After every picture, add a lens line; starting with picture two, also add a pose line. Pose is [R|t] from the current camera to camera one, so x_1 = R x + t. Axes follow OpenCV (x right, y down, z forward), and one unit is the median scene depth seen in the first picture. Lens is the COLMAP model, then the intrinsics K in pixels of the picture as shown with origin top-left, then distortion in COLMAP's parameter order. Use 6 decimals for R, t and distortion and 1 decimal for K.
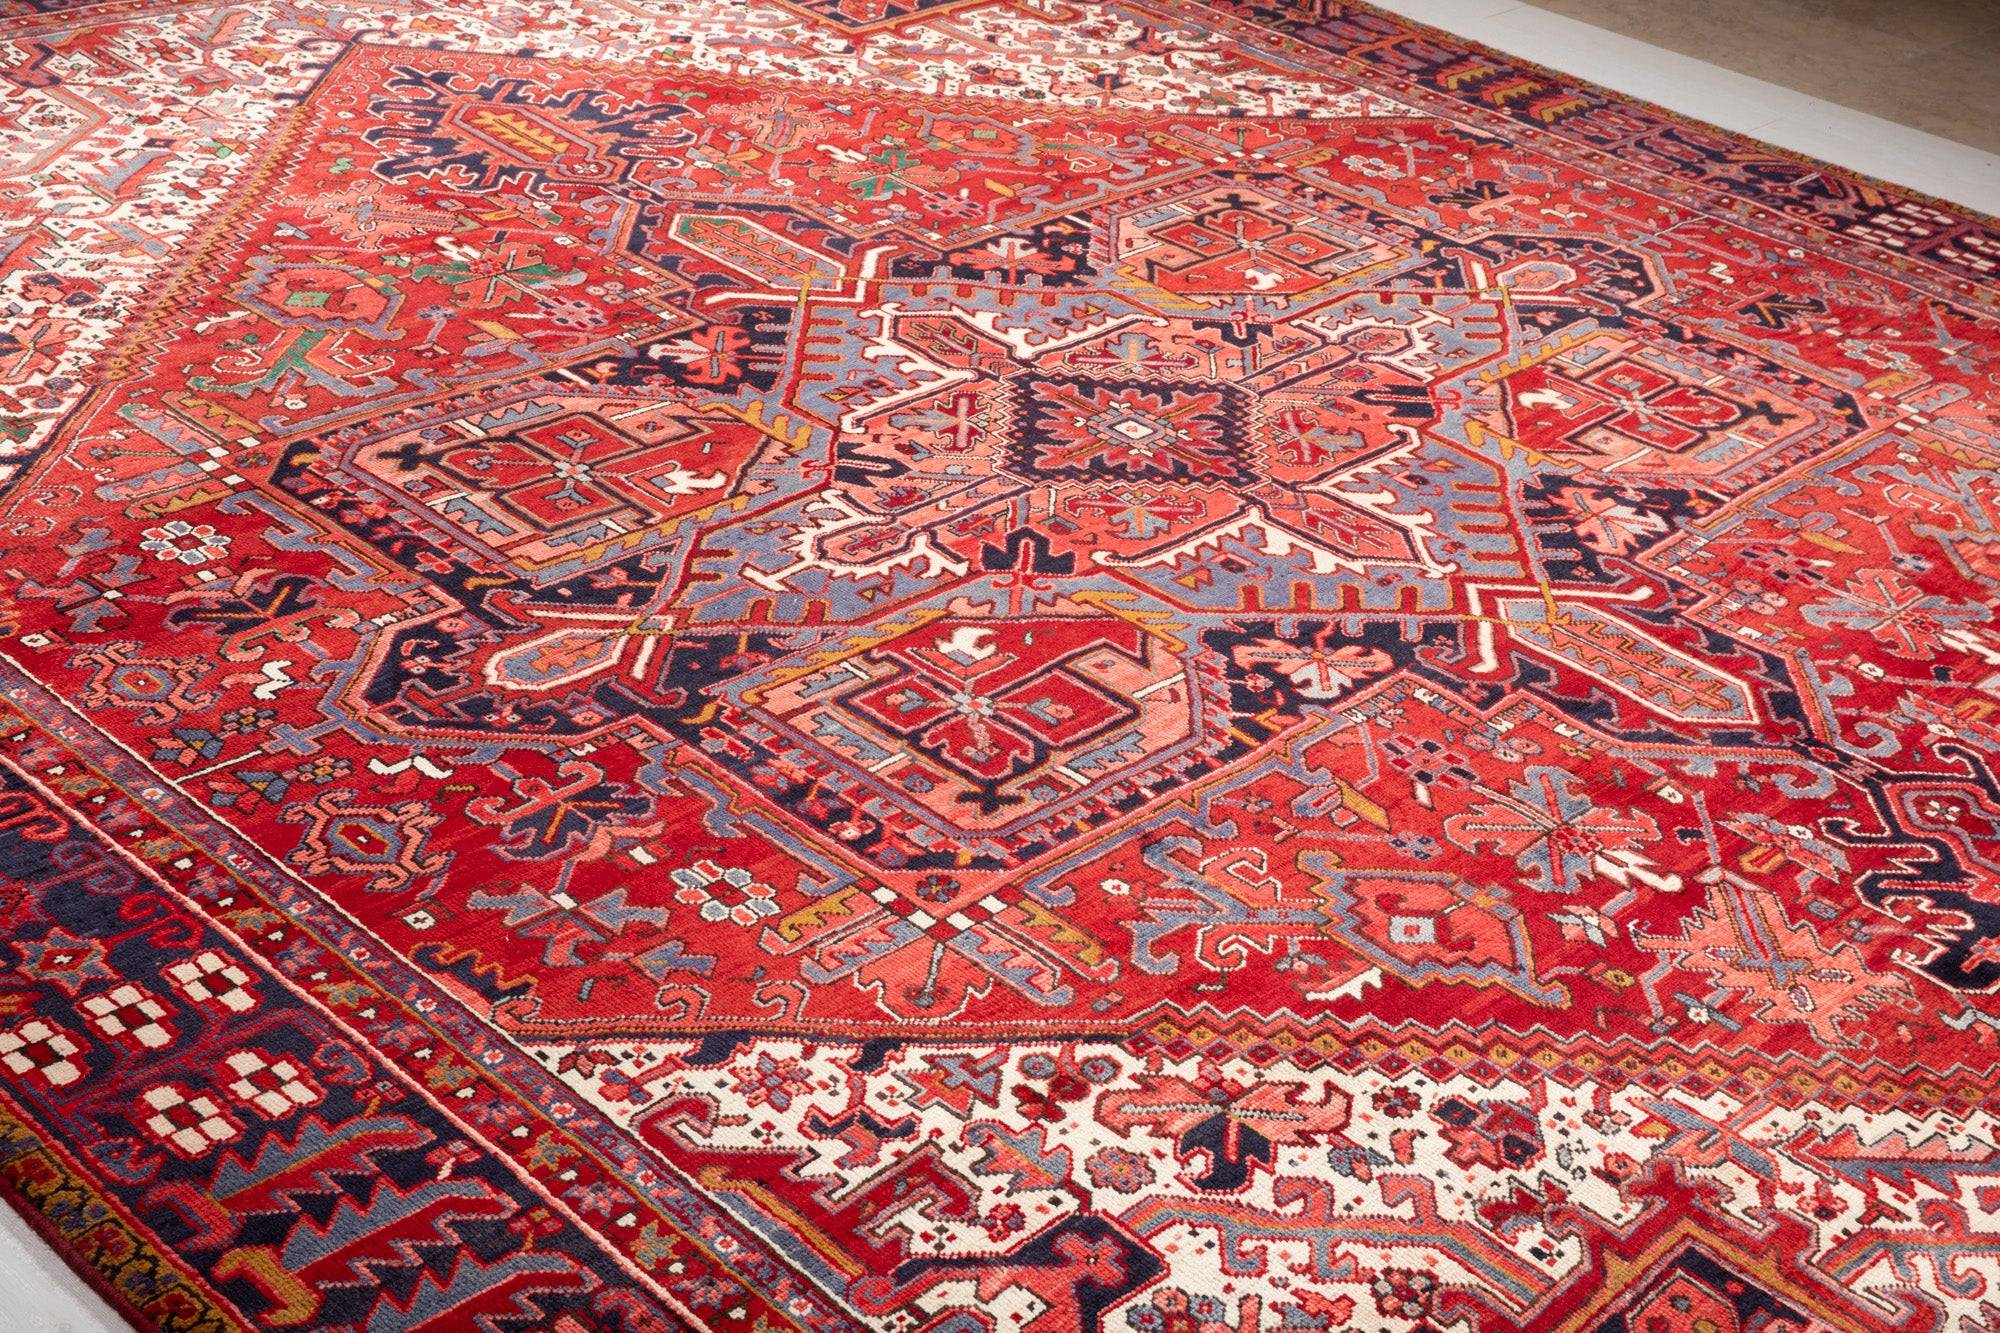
lens RADIAL K [[2742.2, 0, 994.5], [0, 2742.2, 744.0], [0, 0, 1]] dist [0.080731, 0.123579]
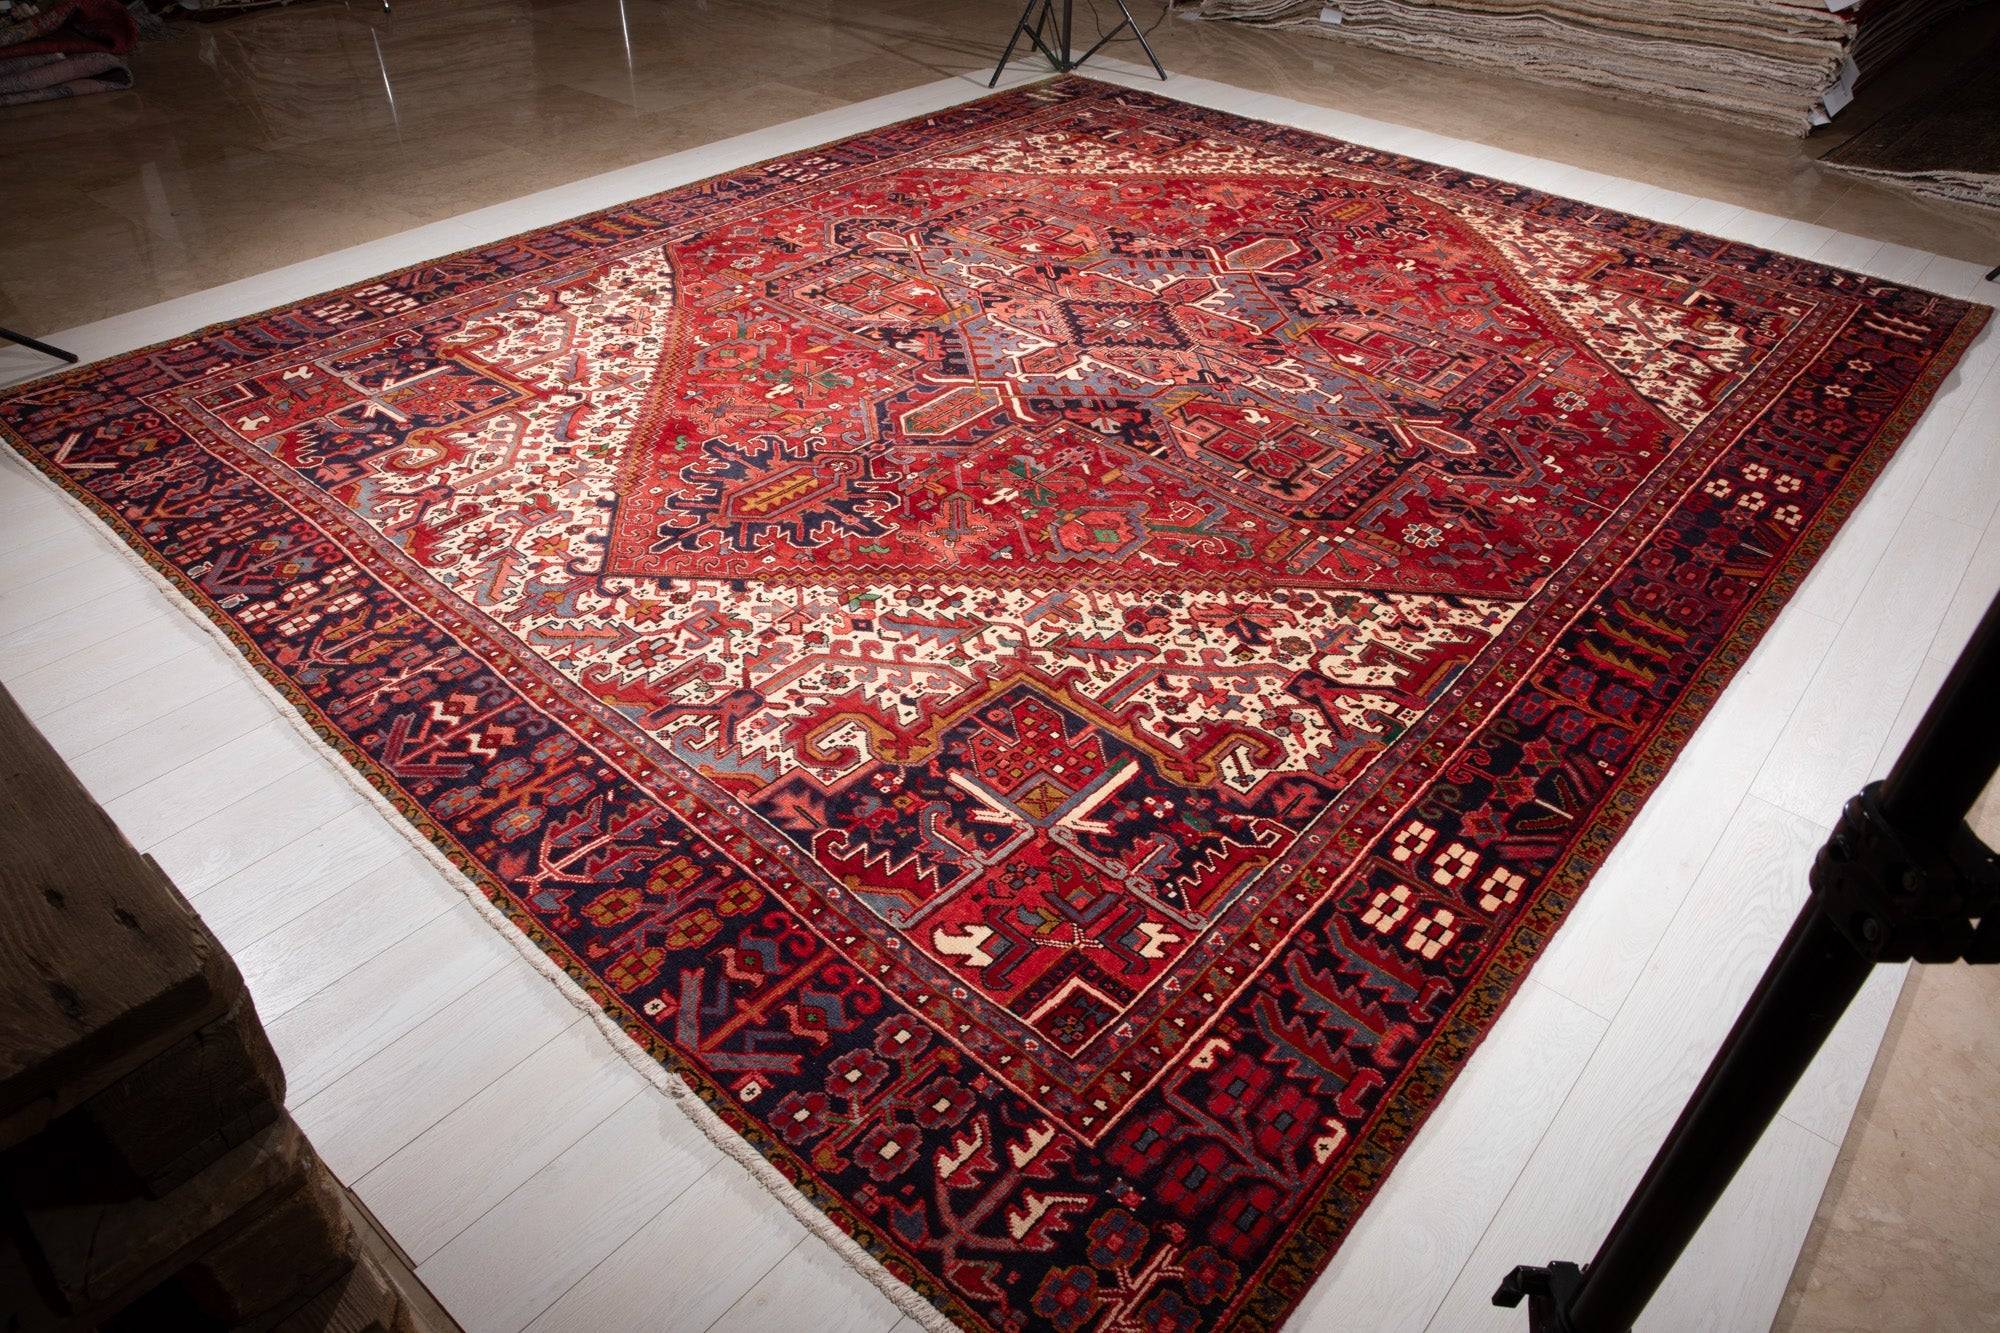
lens RADIAL K [[1355.8, 0, 1000.0], [0, 1355.8, 666.5], [0, 0, 1]] dist [-0.112439, 0.094295]
pose [[-0.038374, -0.687742, 0.724940, -0.986818], [0.506754, 0.611872, 0.607300, -0.708102], [-0.861236, 0.390671, 0.325036, 0.954954]]
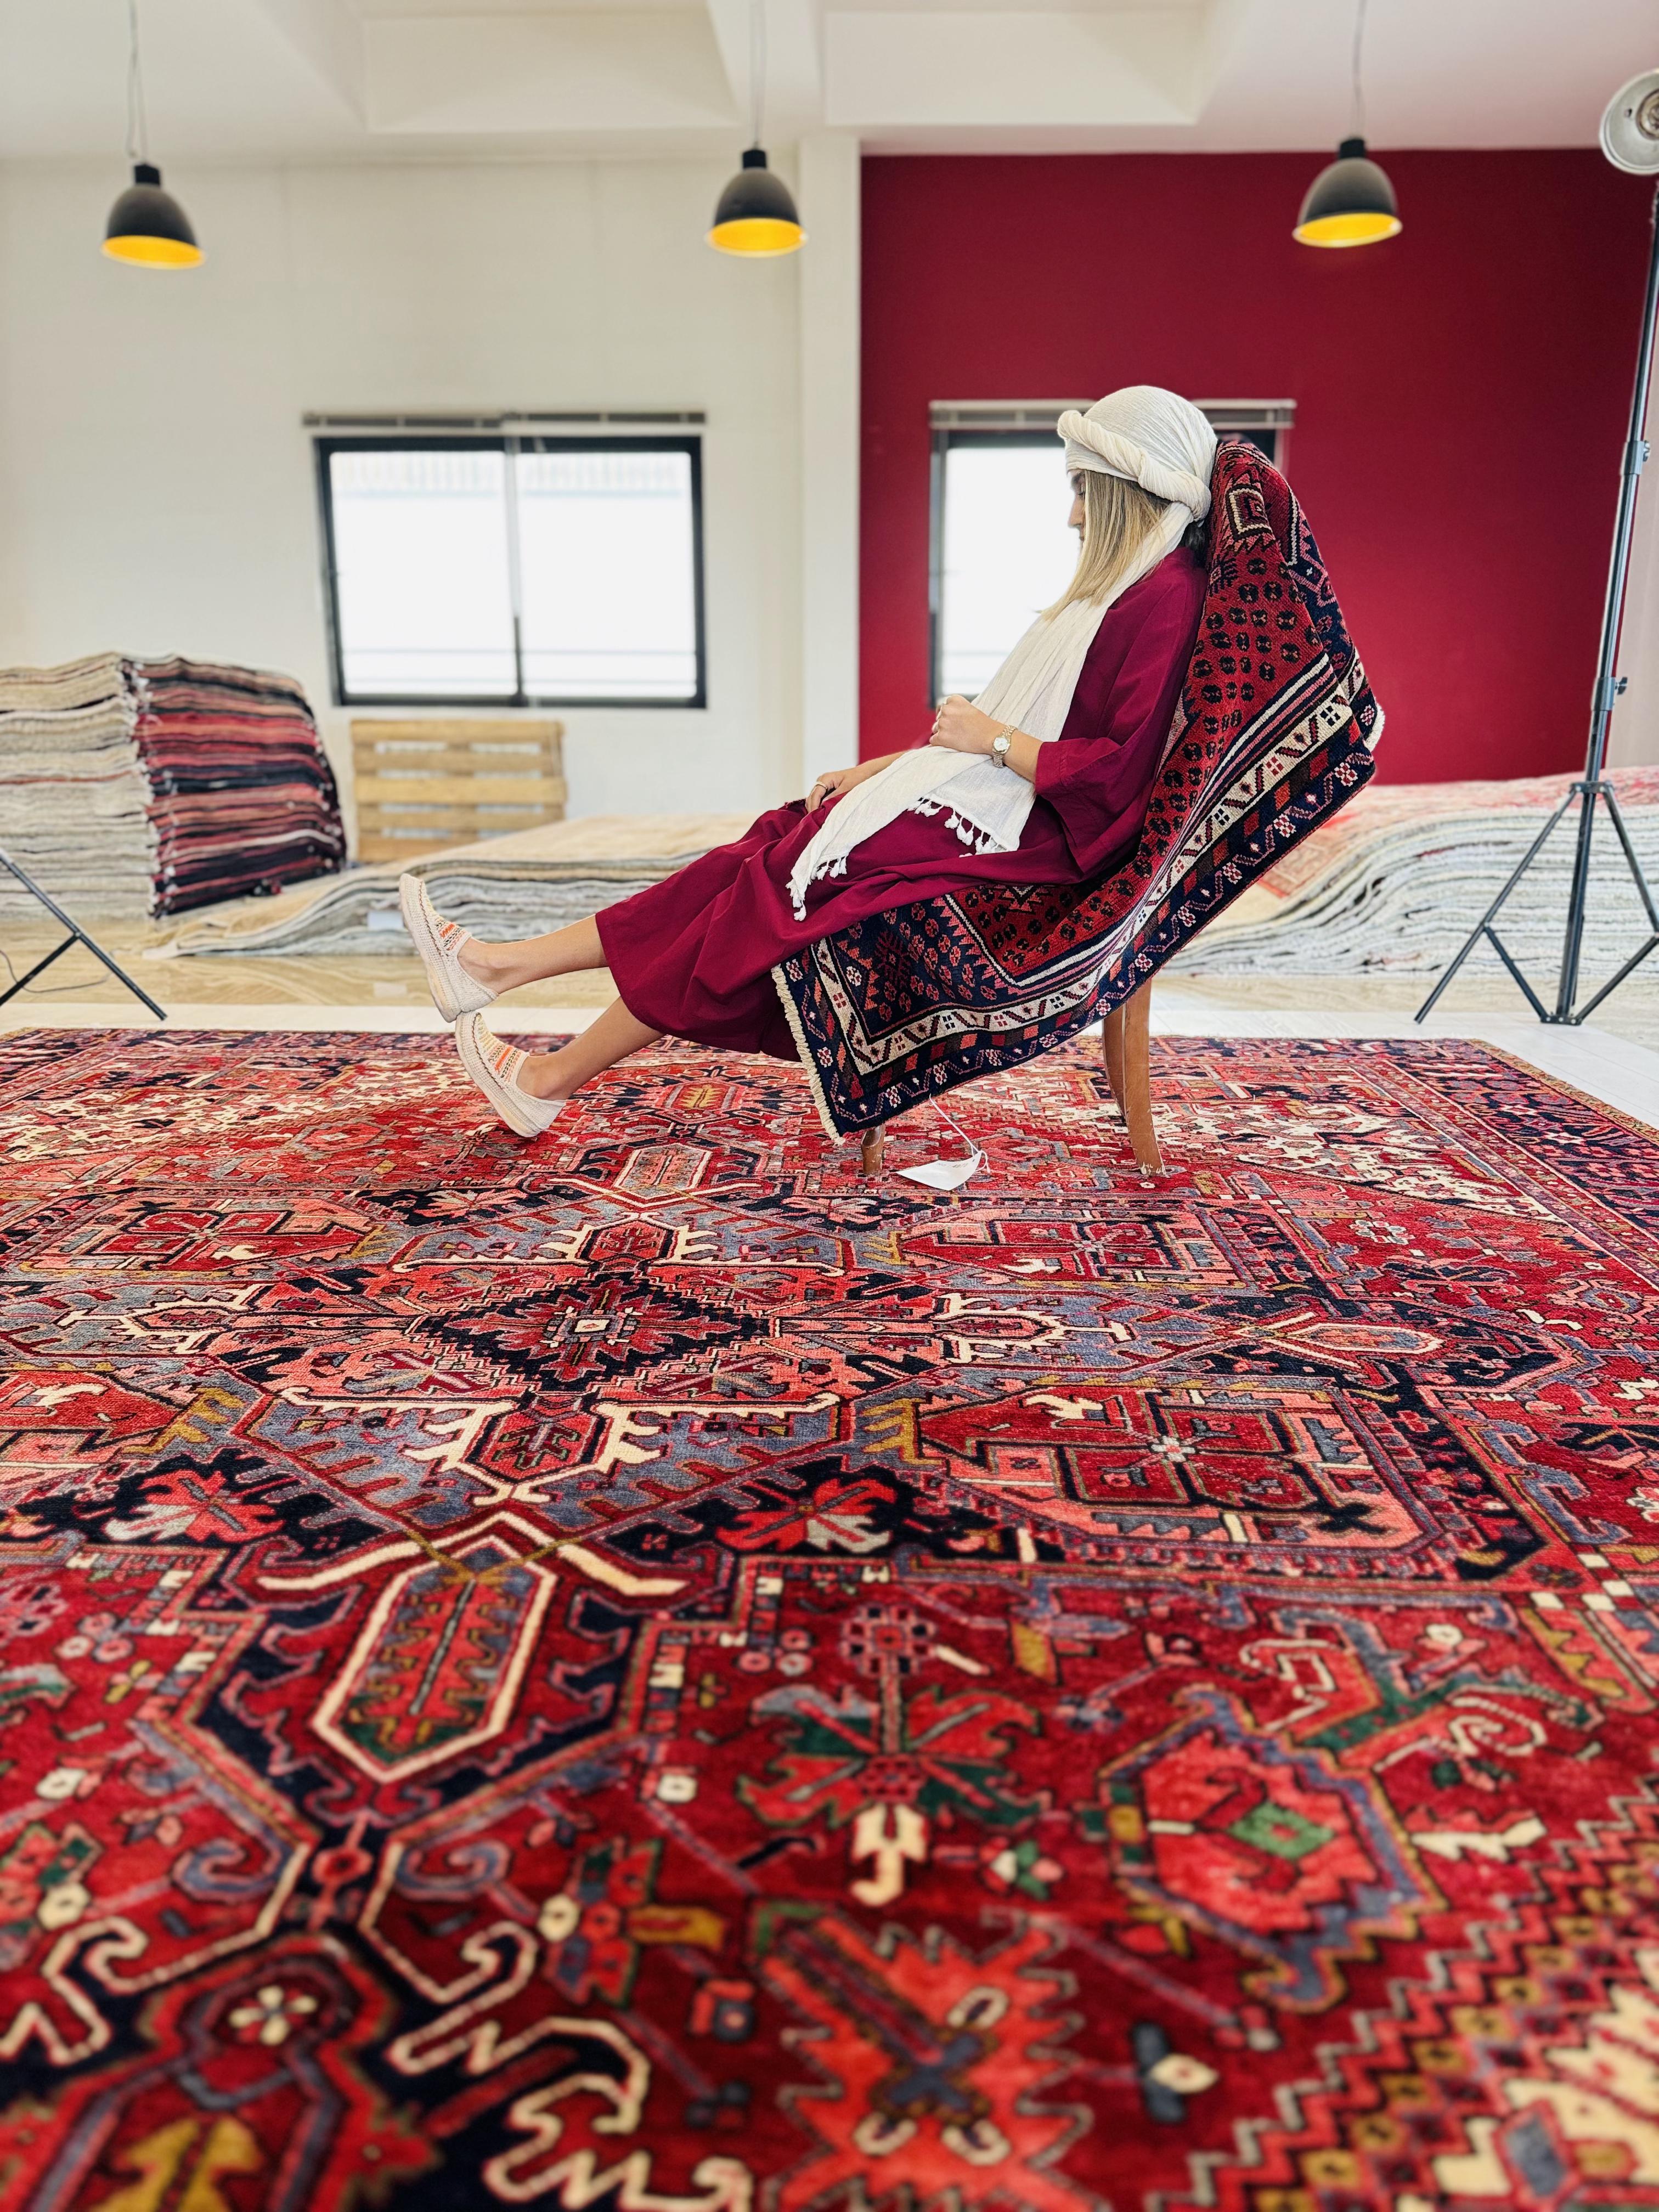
lens RADIAL K [[1548.5, 0, 824.3], [0, 1548.5, 1115.7], [0, 0, 1]] dist [0.105767, -0.161931]
pose [[-0.653773, -0.272086, 0.706080, -0.415334], [0.344673, 0.723614, 0.597982, -0.525475], [-0.673633, 0.634311, -0.379299, 1.244511]]
